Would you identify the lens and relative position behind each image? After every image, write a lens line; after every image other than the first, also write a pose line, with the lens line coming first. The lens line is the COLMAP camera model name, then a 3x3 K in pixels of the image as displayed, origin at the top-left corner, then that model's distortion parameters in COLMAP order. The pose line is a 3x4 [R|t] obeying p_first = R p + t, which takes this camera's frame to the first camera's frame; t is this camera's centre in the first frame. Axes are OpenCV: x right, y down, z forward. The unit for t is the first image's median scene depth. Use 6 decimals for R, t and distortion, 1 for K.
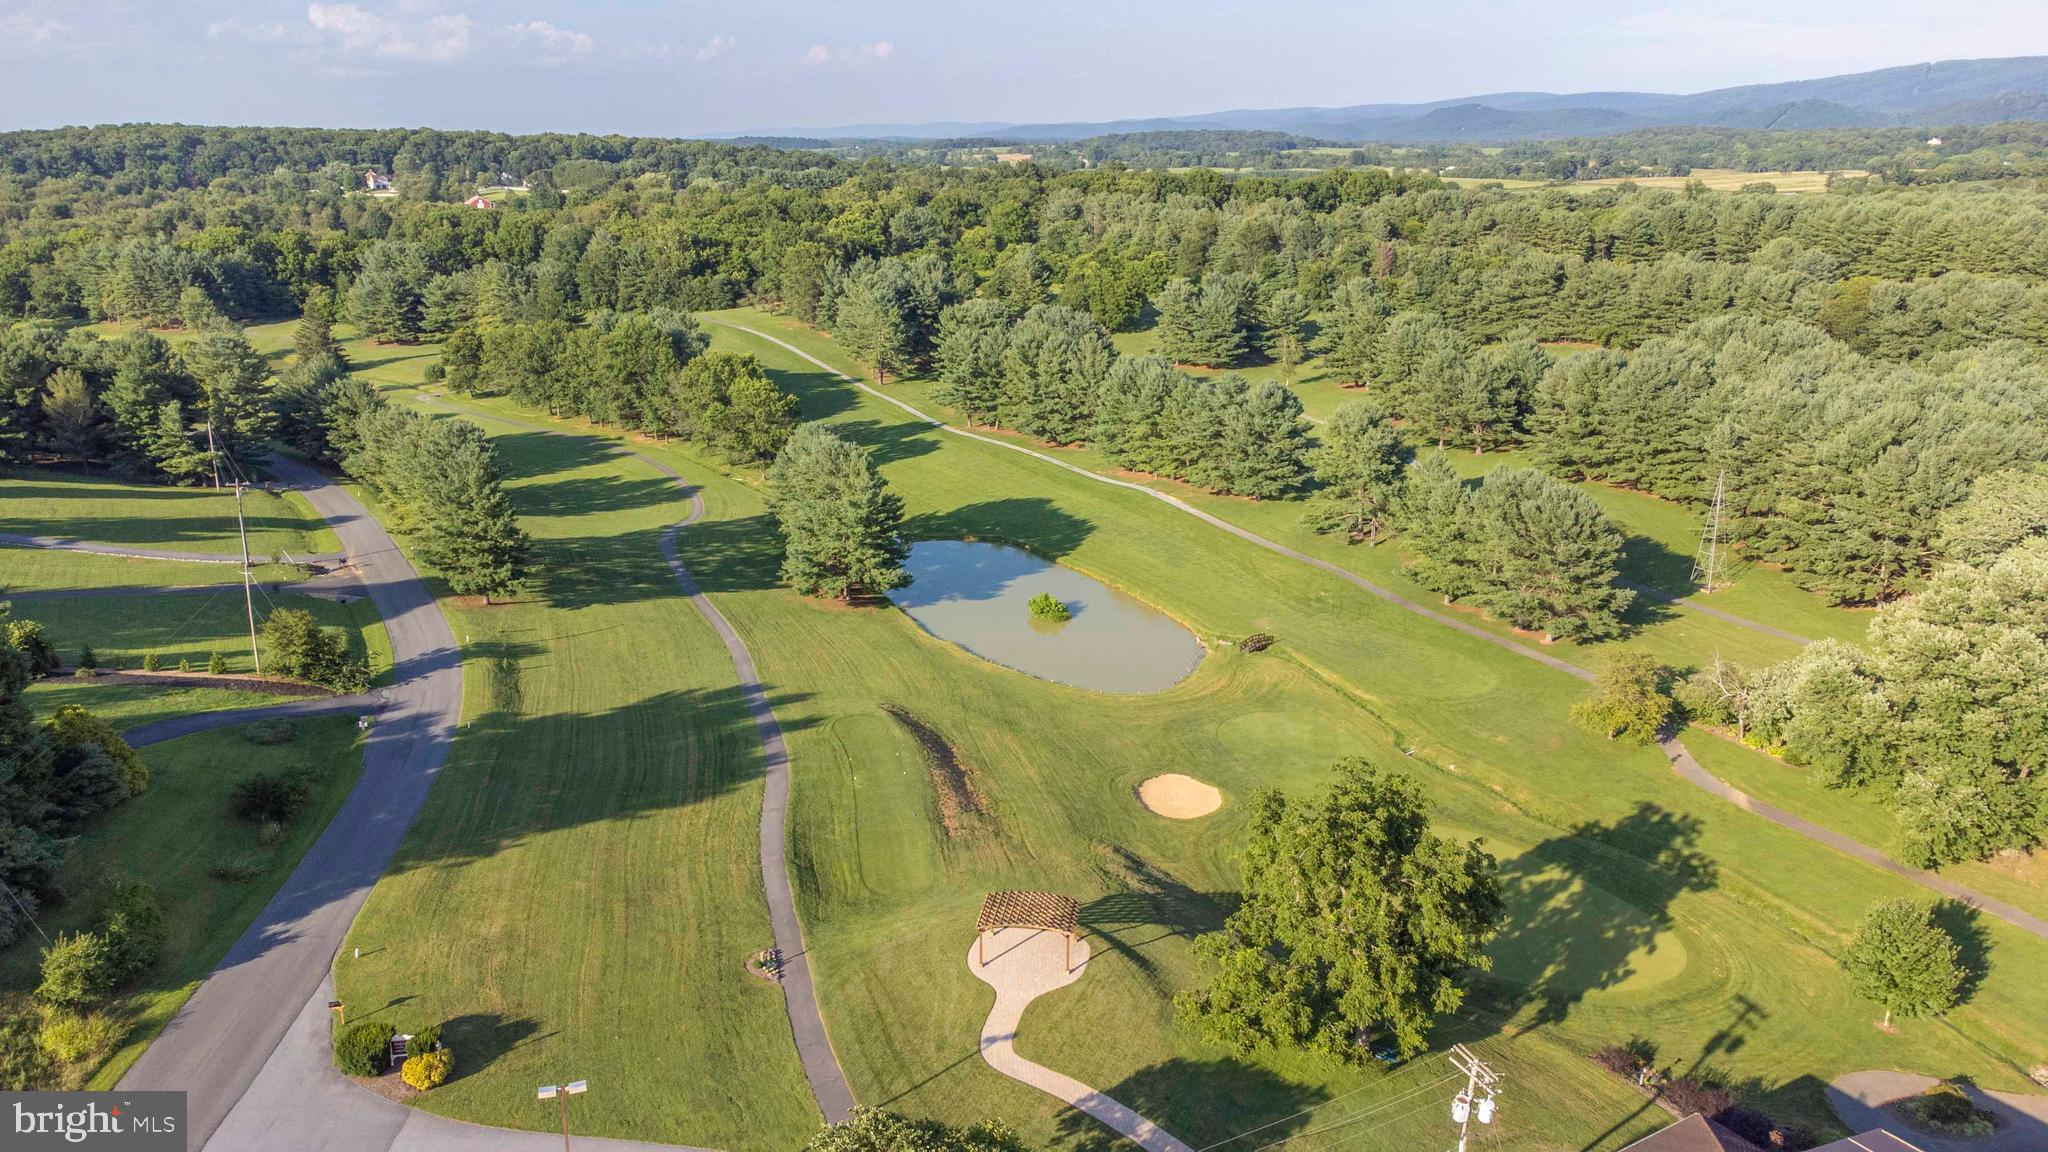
lens RADIAL K [[1521.5, 0, 1021.1], [0, 1521.5, 570.1], [0, 0, 1]] dist [0.021075, 0.054977]
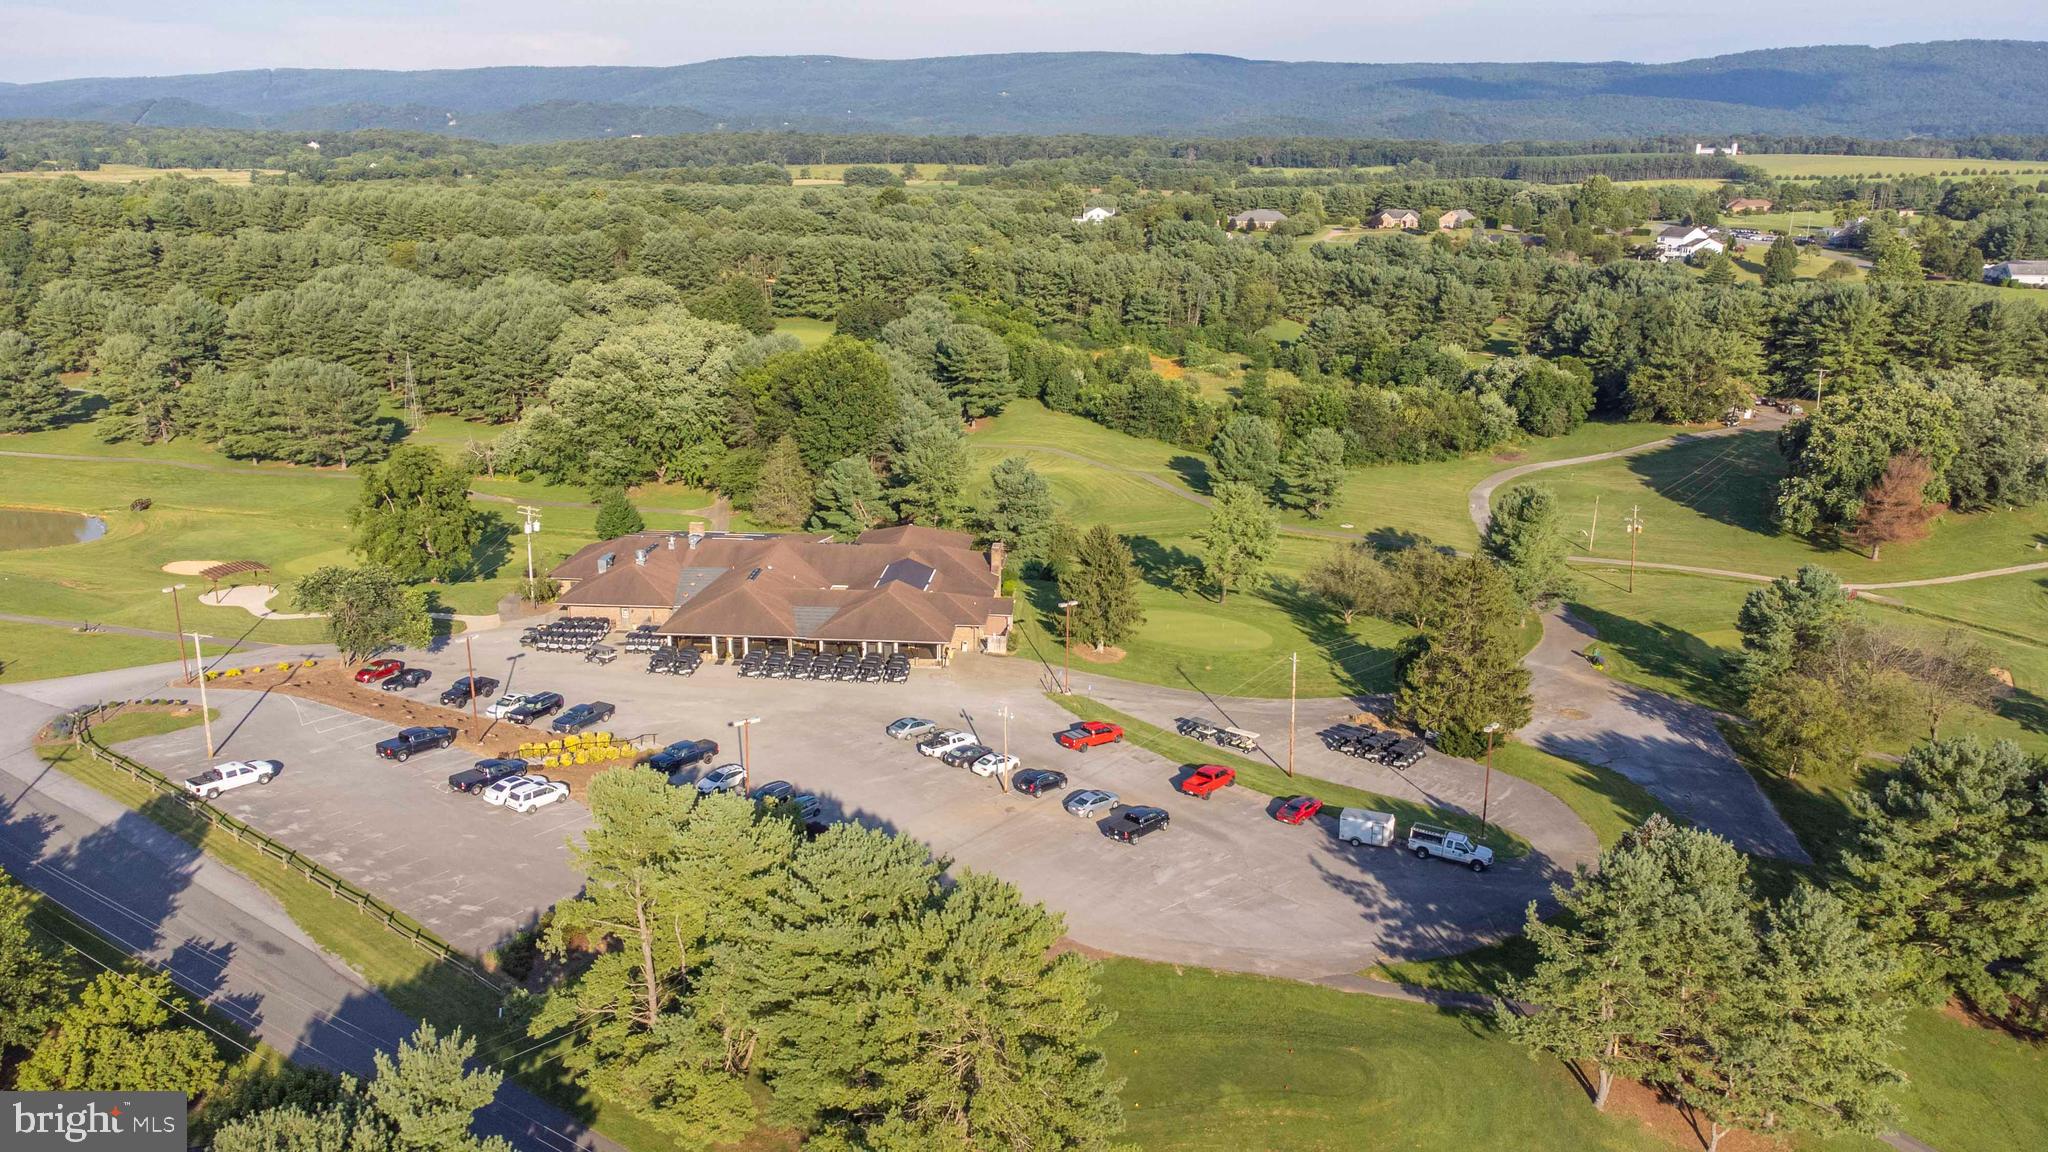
lens RADIAL K [[1521.5, 0, 1020.4], [0, 1521.5, 571.1], [0, 0, 1]] dist [0.021075, 0.054977]
pose [[0.585920, -0.212339, 0.782055, -0.186327], [0.211417, 0.971693, 0.105433, 0.049878], [-0.782305, 0.103564, 0.614226, -0.179163]]
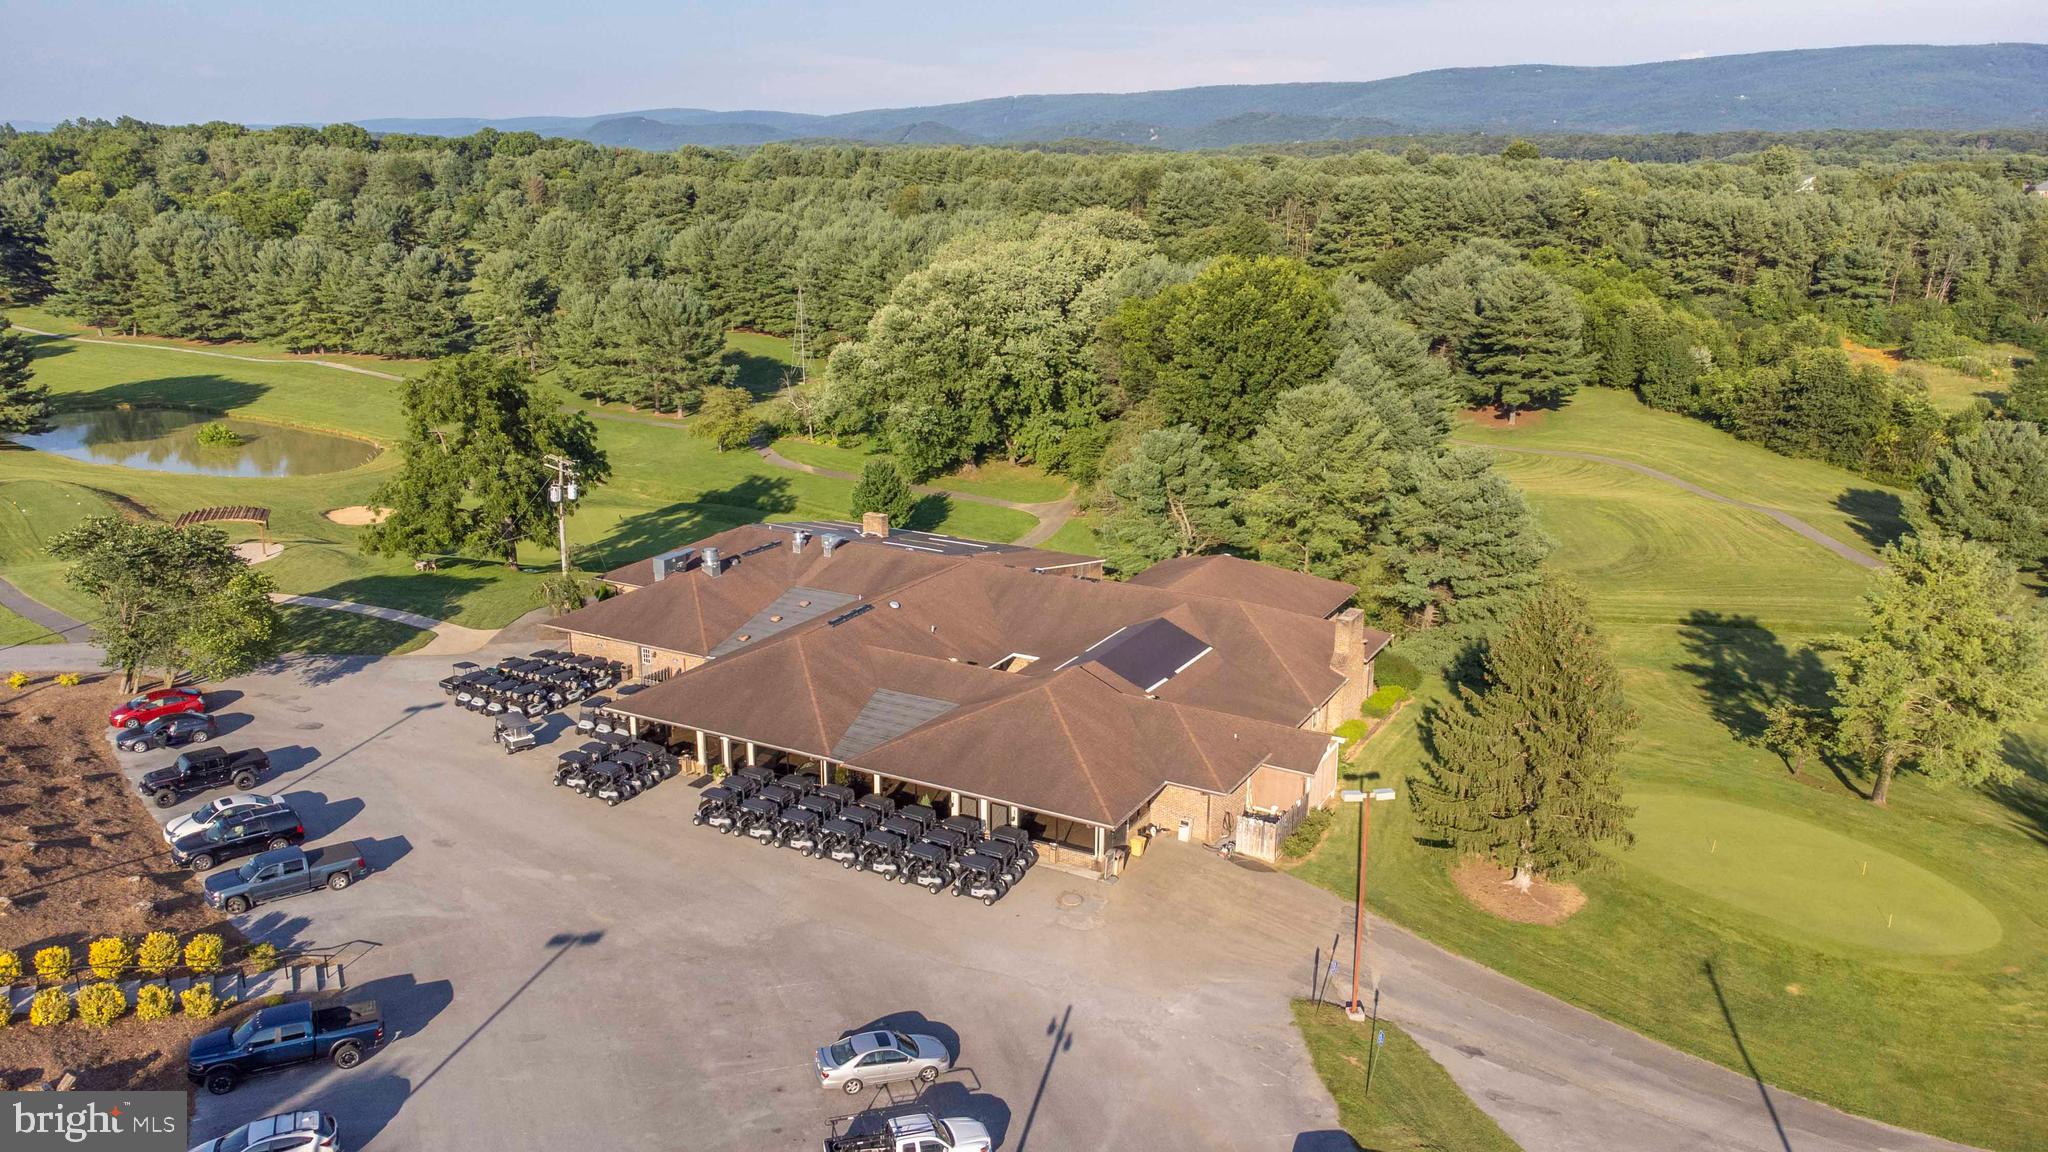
lens RADIAL K [[1521.5, 0, 1017.7], [0, 1521.5, 570.7], [0, 0, 1]] dist [0.021075, 0.054977]
pose [[0.873000, -0.120988, 0.472475, -0.005418], [0.125179, 0.991875, 0.022698, 0.068801], [-0.471382, 0.039329, 0.881052, -0.082118]]
